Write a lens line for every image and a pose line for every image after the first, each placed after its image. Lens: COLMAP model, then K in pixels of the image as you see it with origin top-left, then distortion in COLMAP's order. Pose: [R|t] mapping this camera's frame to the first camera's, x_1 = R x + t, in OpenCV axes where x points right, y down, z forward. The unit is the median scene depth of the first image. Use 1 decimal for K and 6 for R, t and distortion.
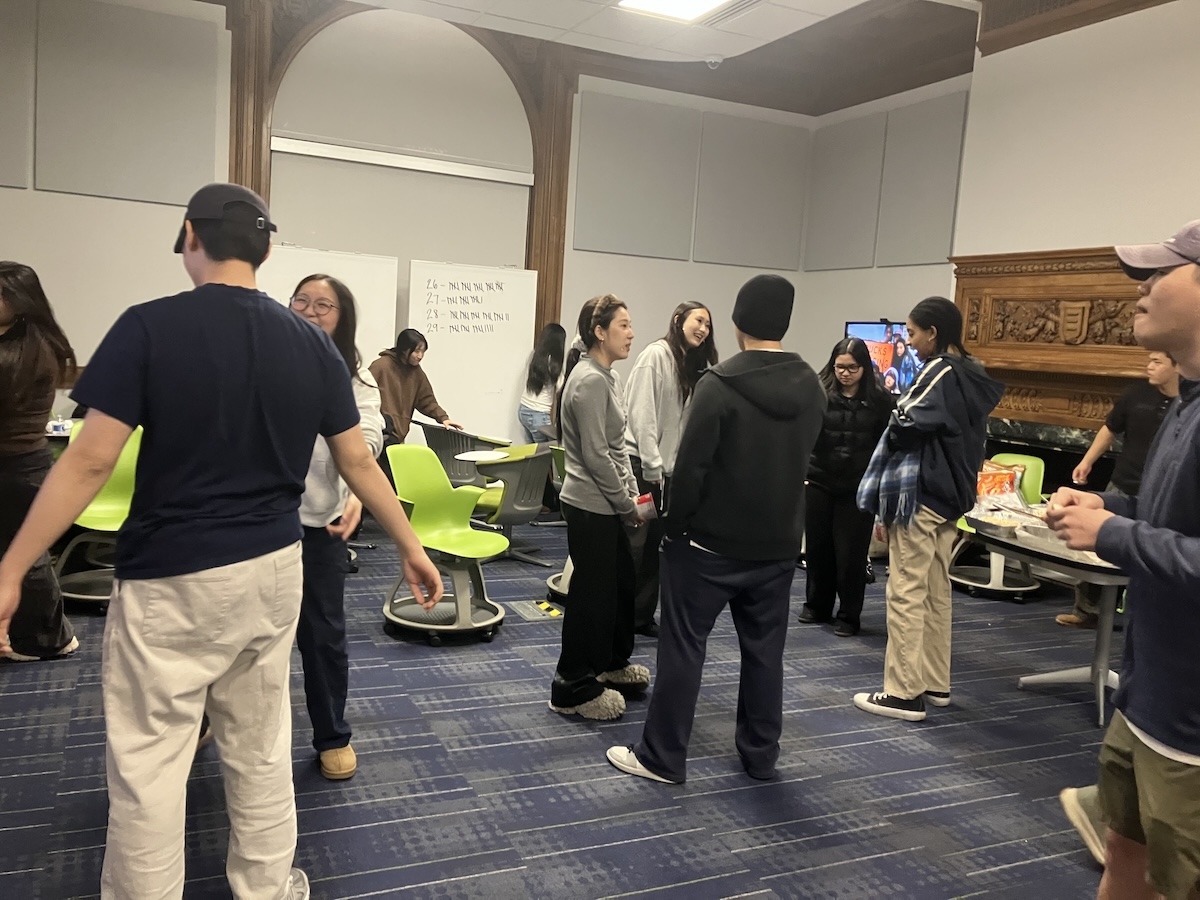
lens RADIAL K [[977.4, 0, 576.0], [0, 977.4, 439.6], [0, 0, 1]] dist [0.023922, -0.019826]
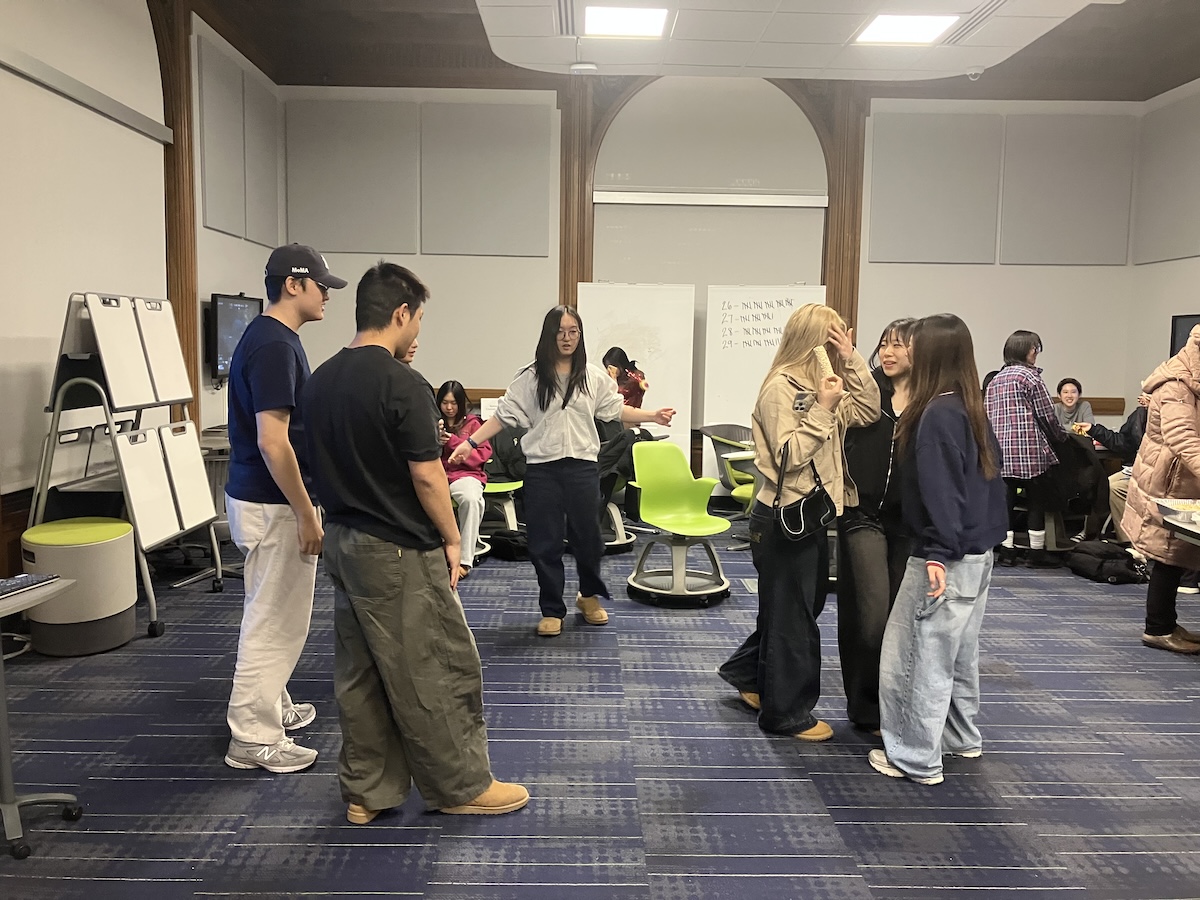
lens RADIAL K [[977.4, 0, 603.6], [0, 977.4, 445.8], [0, 0, 1]] dist [0.023922, -0.019826]
pose [[0.921513, -0.009386, -0.388234, 0.238576], [0.004302, 0.999893, -0.013962, 0.027105], [0.388324, 0.011196, 0.921455, -0.137110]]
